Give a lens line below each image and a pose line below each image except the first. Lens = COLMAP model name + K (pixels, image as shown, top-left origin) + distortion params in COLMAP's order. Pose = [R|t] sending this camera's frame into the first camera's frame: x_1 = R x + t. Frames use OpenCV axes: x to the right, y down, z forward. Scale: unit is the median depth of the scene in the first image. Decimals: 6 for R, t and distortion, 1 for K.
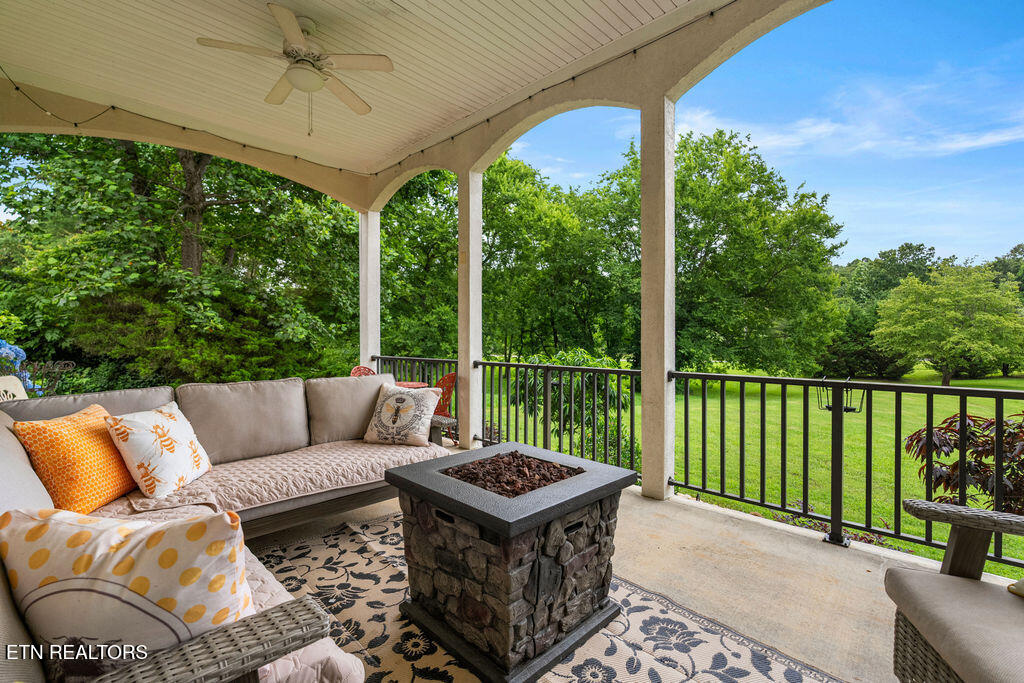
lens RADIAL K [[450.2, 0, 510.2], [0, 450.2, 336.7], [0, 0, 1]] dist [-0.000911, -0.000020]
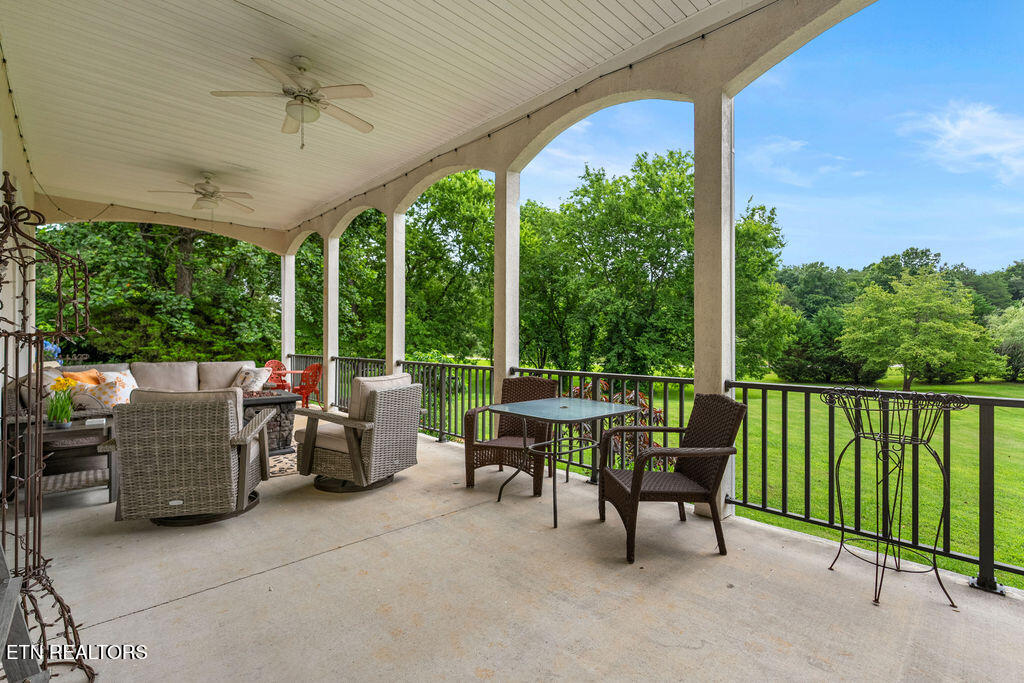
lens RADIAL K [[455.5, 0, 512.0], [0, 455.5, 341.5], [0, 0, 1]] dist [-0.006937, -0.000142]
pose [[0.999622, 0.004377, -0.027135, 0.367859], [-0.004363, 0.999990, 0.000594, -0.001500], [0.027137, -0.000476, 0.999632, -0.362054]]
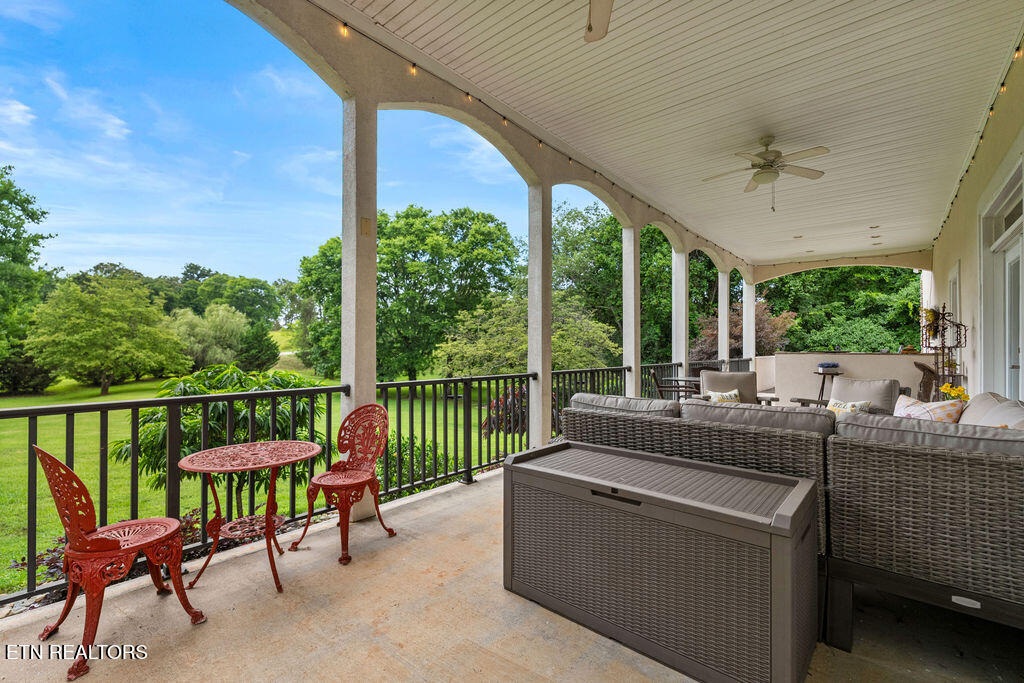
lens RADIAL K [[450.2, 0, 510.2], [0, 450.2, 336.7], [0, 0, 1]] dist [-0.000911, -0.000020]
pose [[-0.067670, 0.020956, 0.997488, -0.565168], [-0.003685, 0.999767, -0.021254, -0.012543], [-0.997701, -0.005114, -0.067577, 0.636722]]
